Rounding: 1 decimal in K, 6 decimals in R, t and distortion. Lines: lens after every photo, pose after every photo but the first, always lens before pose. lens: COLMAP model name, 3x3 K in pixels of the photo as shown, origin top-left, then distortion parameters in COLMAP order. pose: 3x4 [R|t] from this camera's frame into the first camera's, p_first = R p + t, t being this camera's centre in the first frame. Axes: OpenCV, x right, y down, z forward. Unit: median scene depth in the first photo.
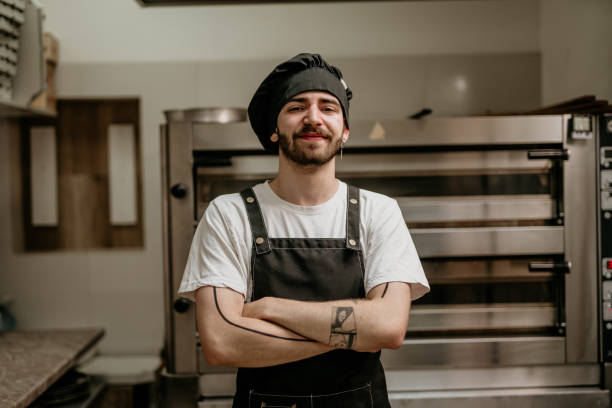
lens RADIAL K [[959.1, 0, 304.8], [0, 959.1, 187.9], [0, 0, 1]] dist [0.063441, 0.136317]
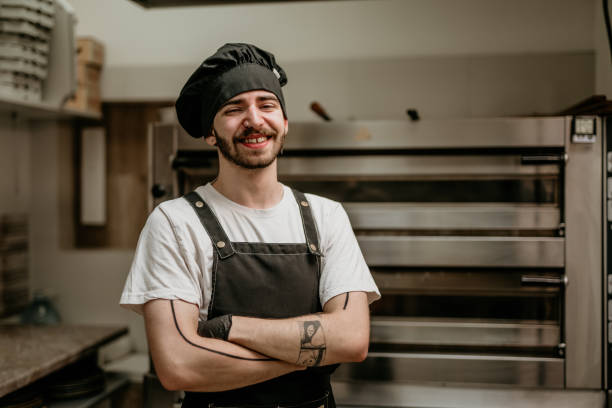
lens RADIAL K [[959.1, 0, 304.8], [0, 959.1, 187.9], [0, 0, 1]] dist [0.063441, 0.136317]
pose [[0.978350, 0.016309, -0.206312, 0.217023], [-0.016608, 0.999862, 0.000284, -0.003929], [0.206288, 0.003149, 0.978486, 0.052170]]
